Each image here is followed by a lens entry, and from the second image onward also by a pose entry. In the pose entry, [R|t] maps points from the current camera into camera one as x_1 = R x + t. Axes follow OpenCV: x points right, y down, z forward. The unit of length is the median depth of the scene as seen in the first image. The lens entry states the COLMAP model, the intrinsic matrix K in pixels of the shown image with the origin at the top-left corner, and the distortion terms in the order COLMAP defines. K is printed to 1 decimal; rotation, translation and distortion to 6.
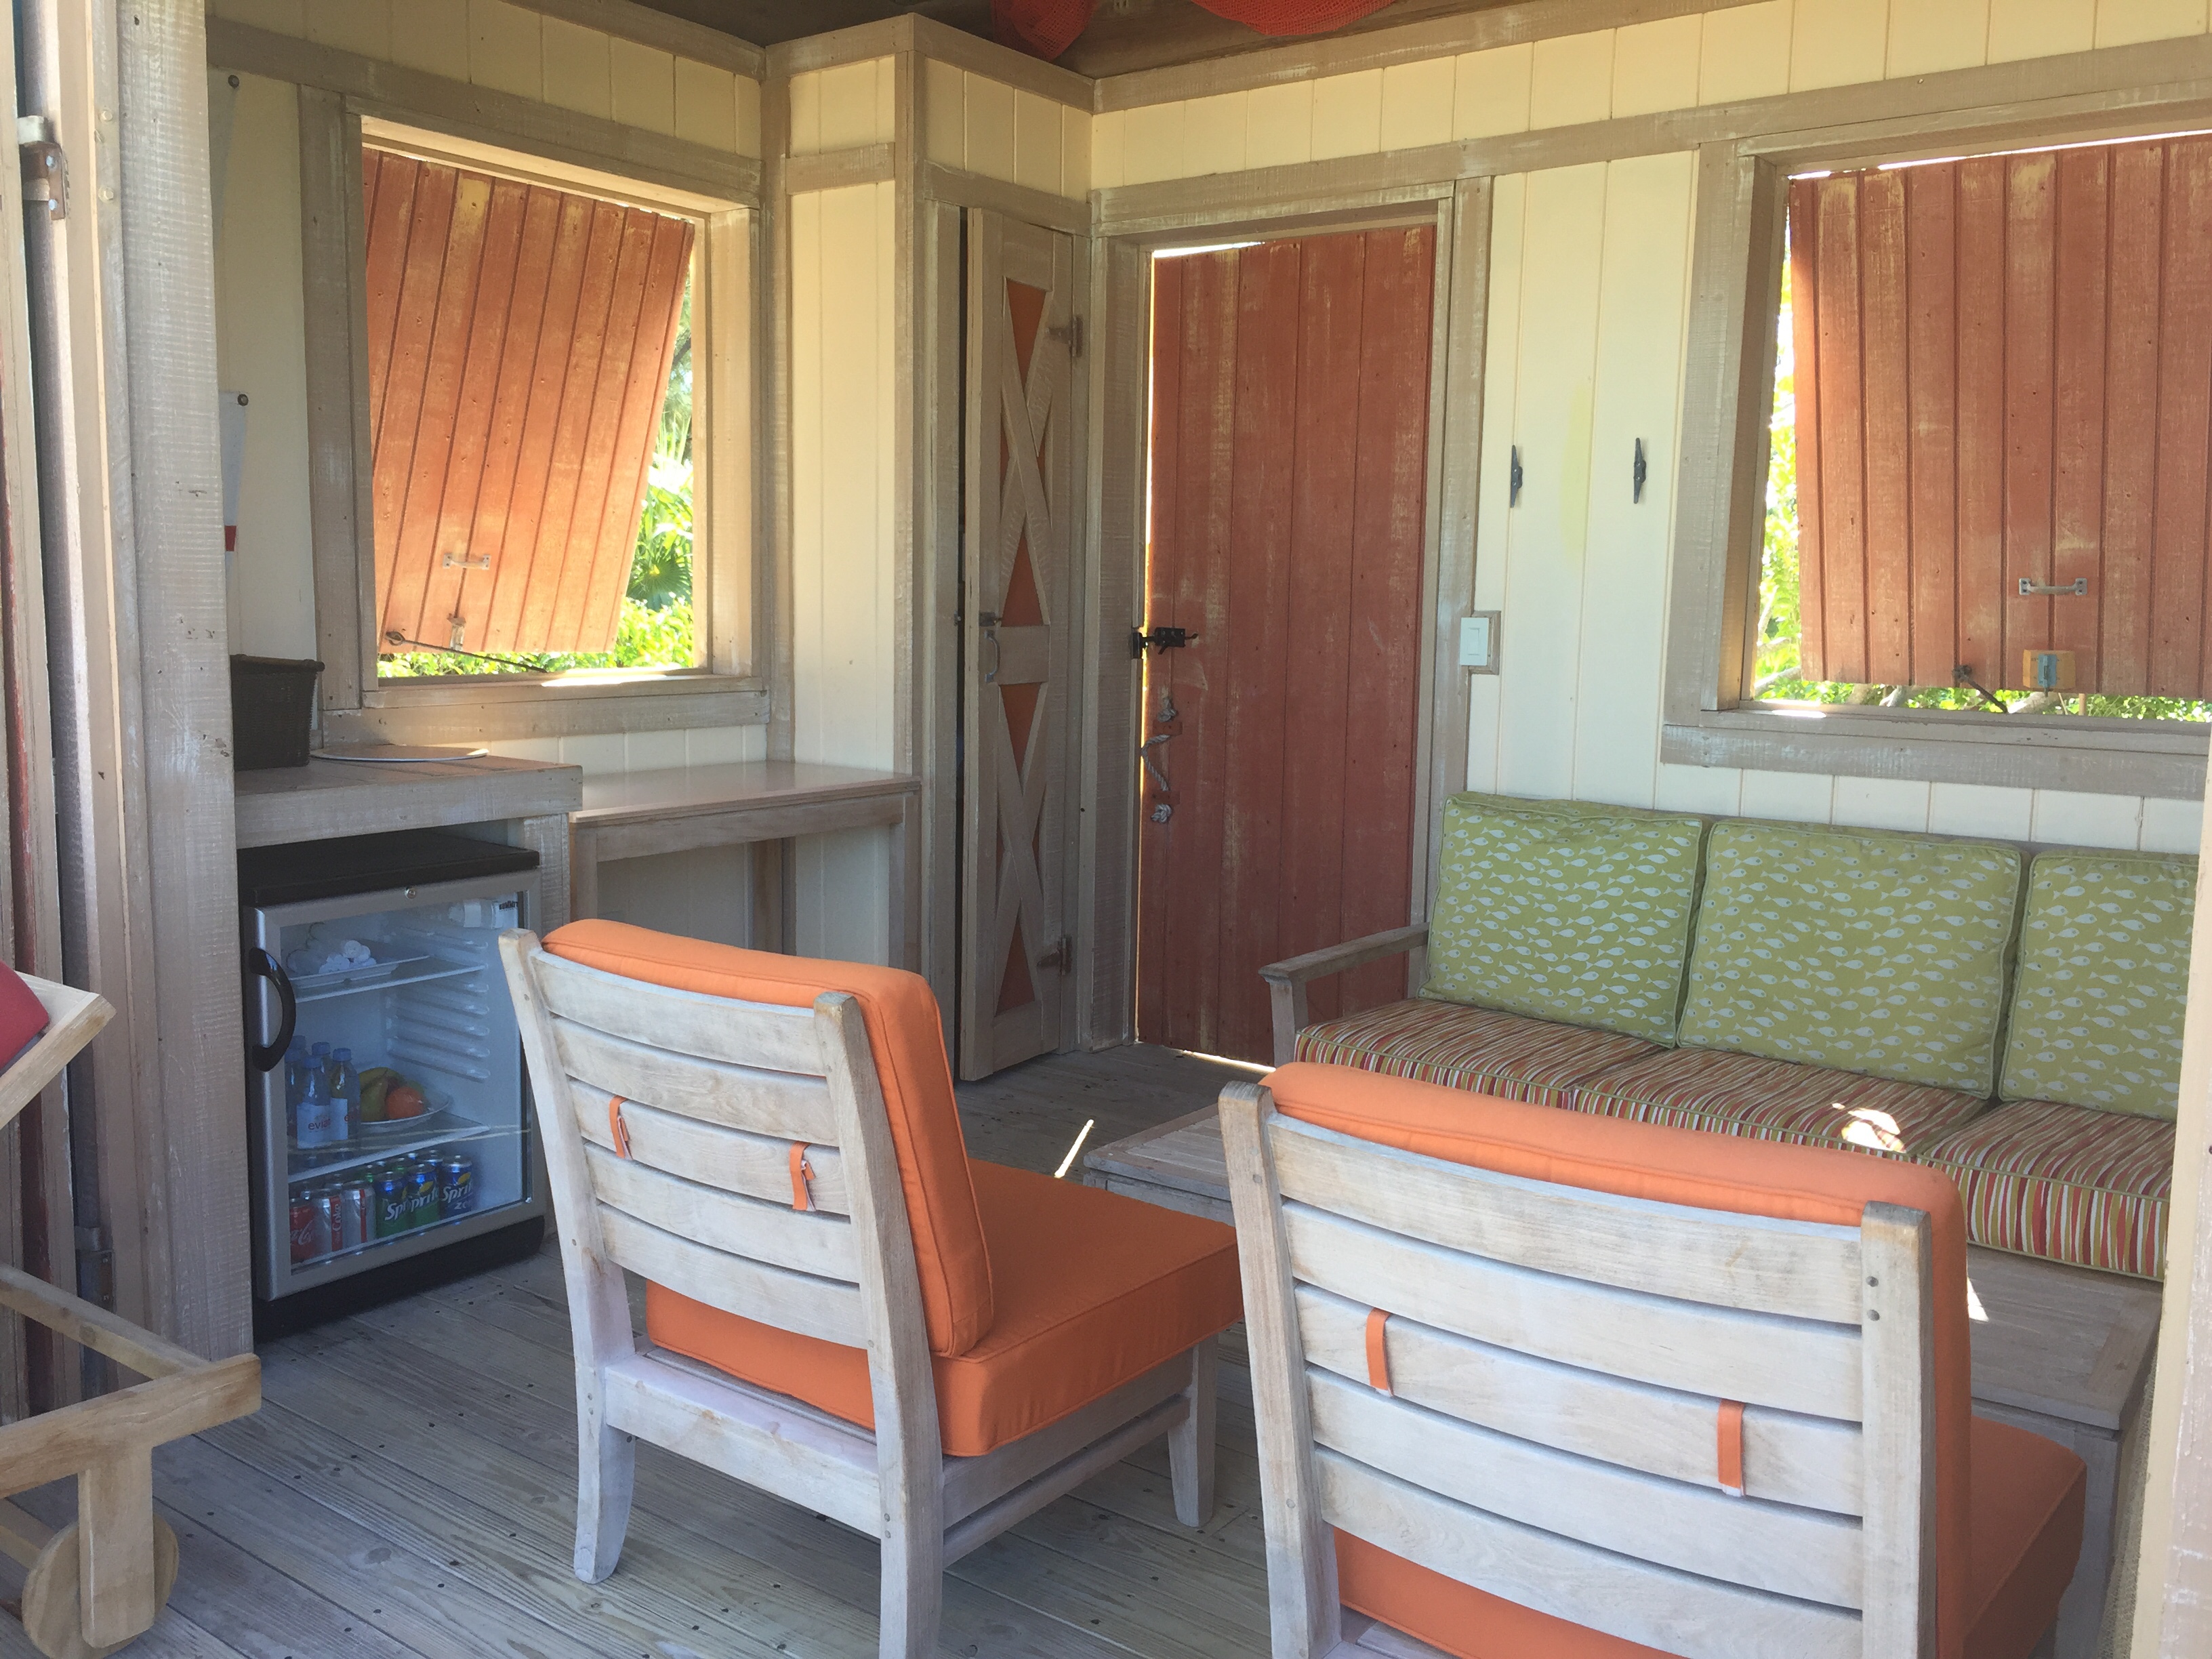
lens RADIAL K [[1898.3, 0, 1105.4], [0, 1898.3, 828.9], [0, 0, 1]] dist [0.076497, -0.097544]
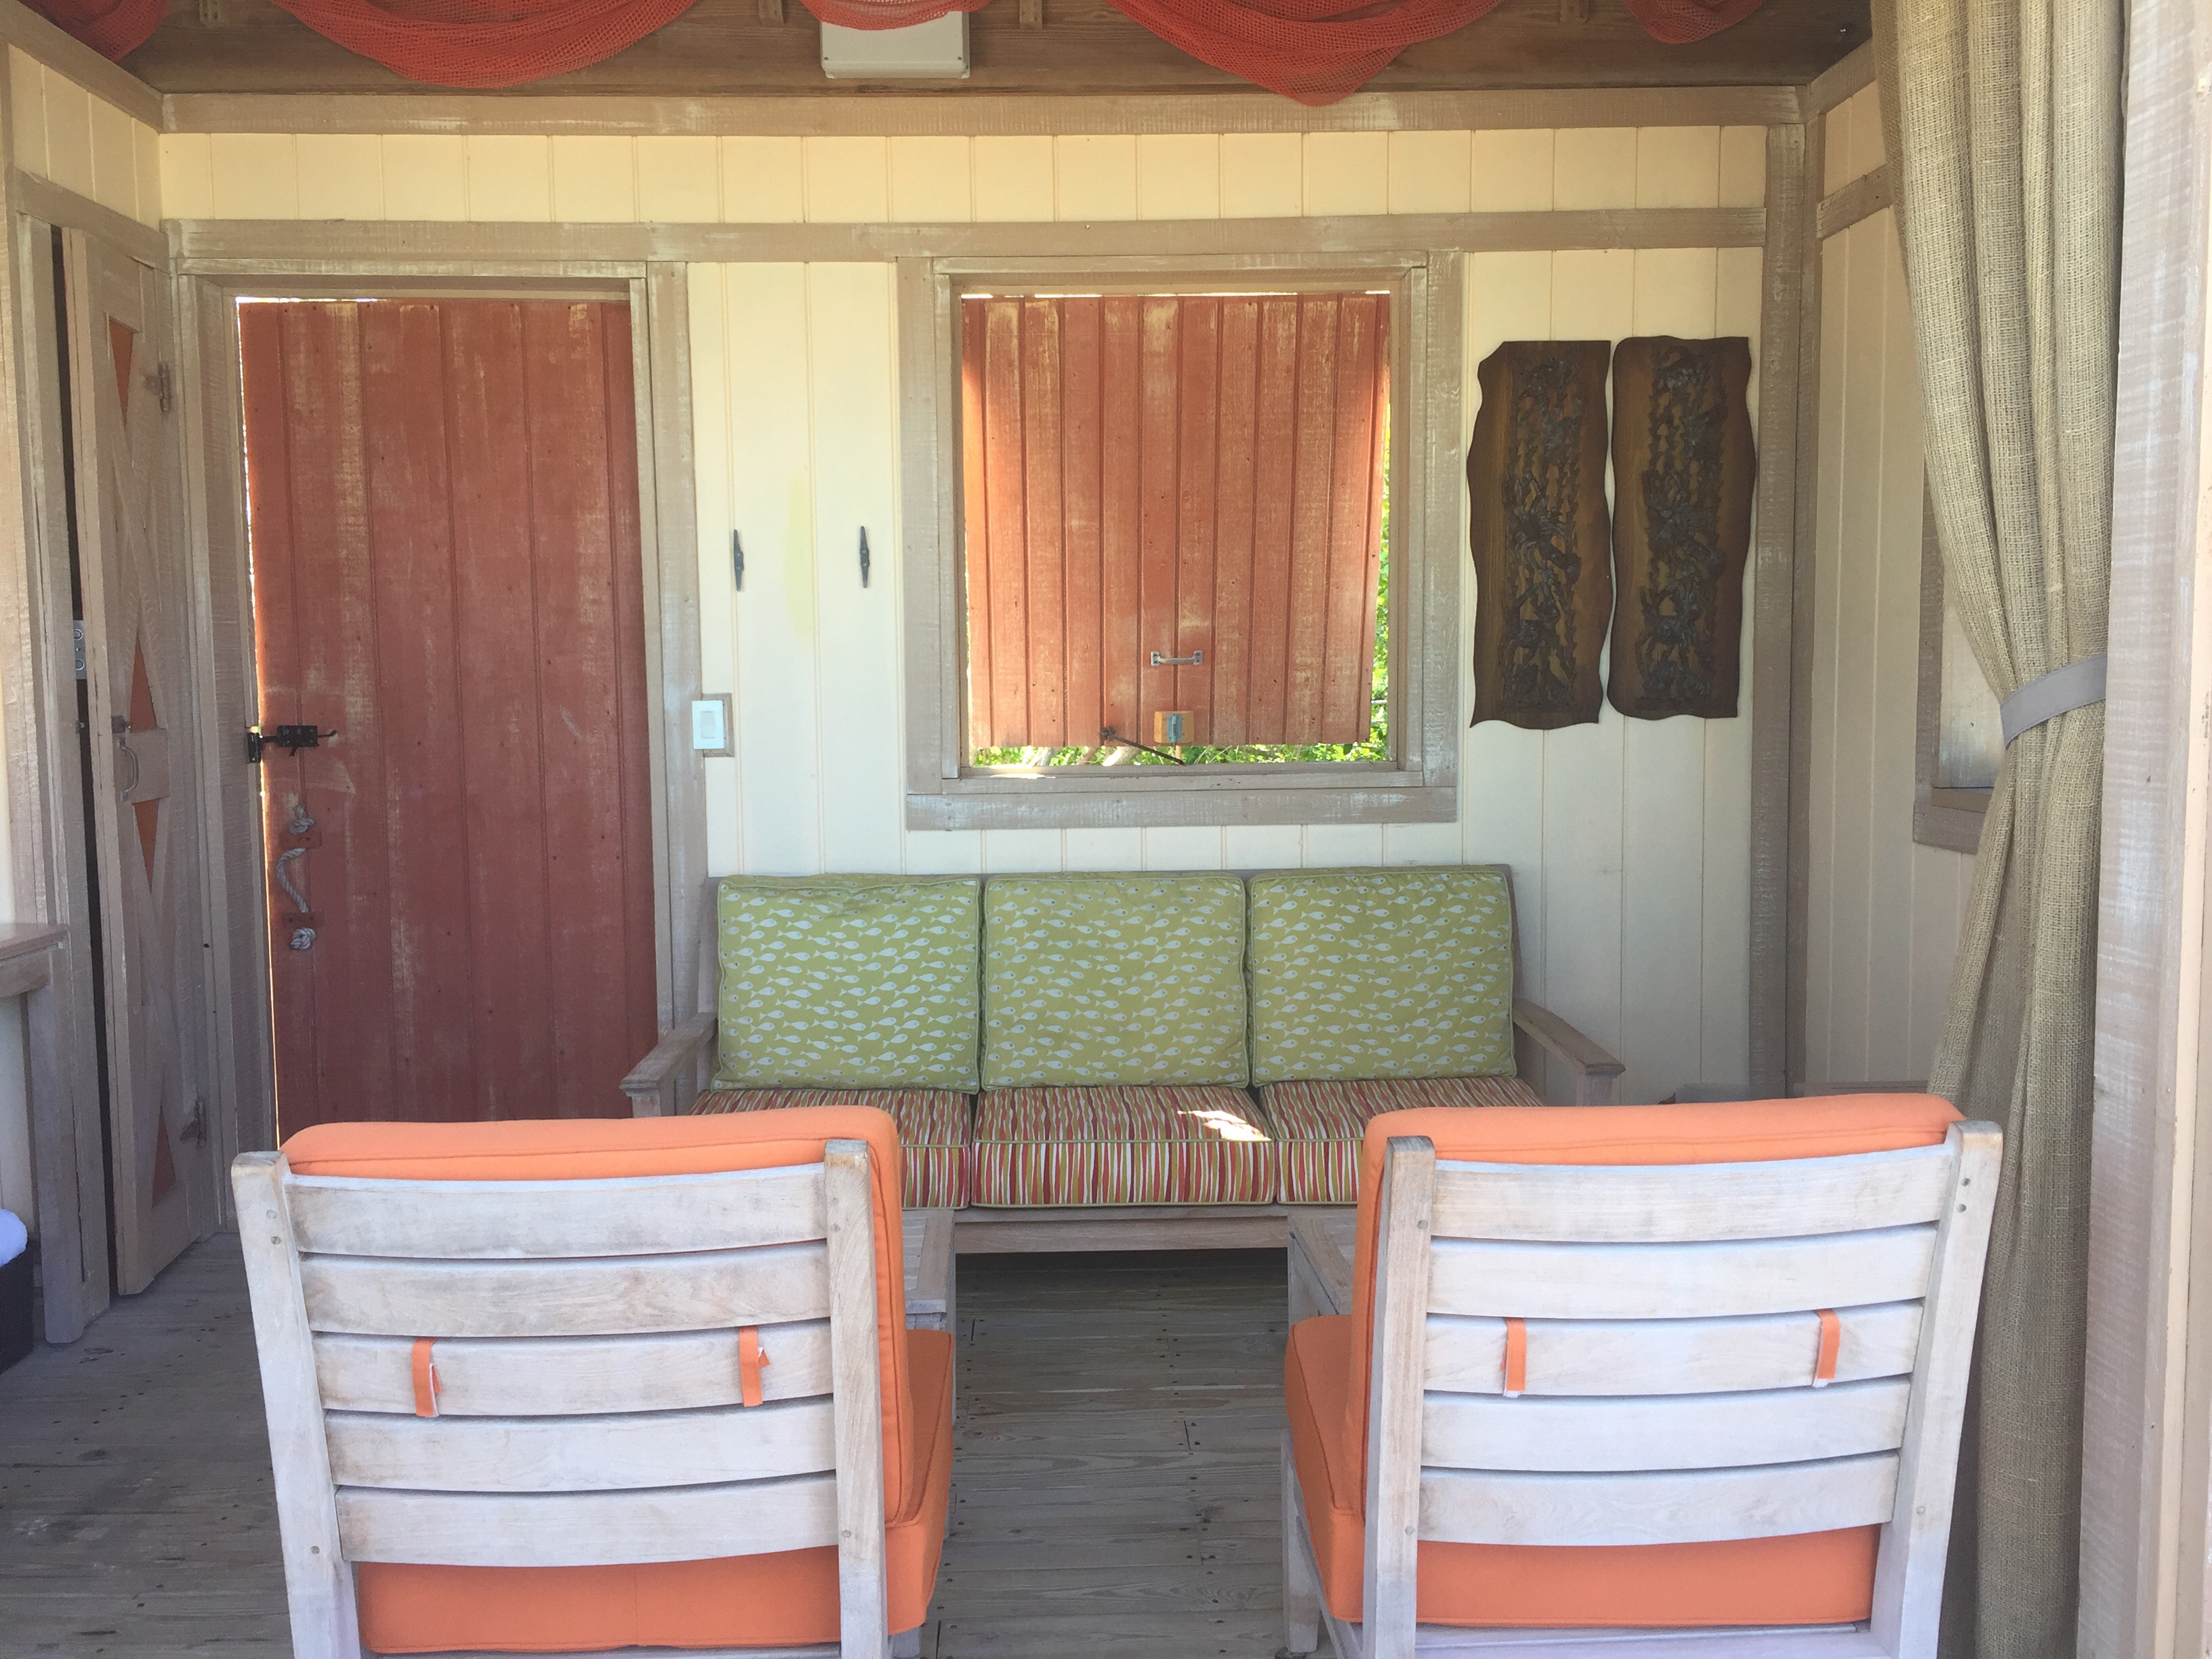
lens RADIAL K [[1898.3, 0, 1109.7], [0, 1898.3, 828.2], [0, 0, 1]] dist [0.076497, -0.097544]
pose [[0.778340, -0.080436, 0.622669, -0.287328], [0.105698, 0.994391, -0.003669, -0.020699], [-0.618881, 0.068671, 0.782477, 0.106975]]
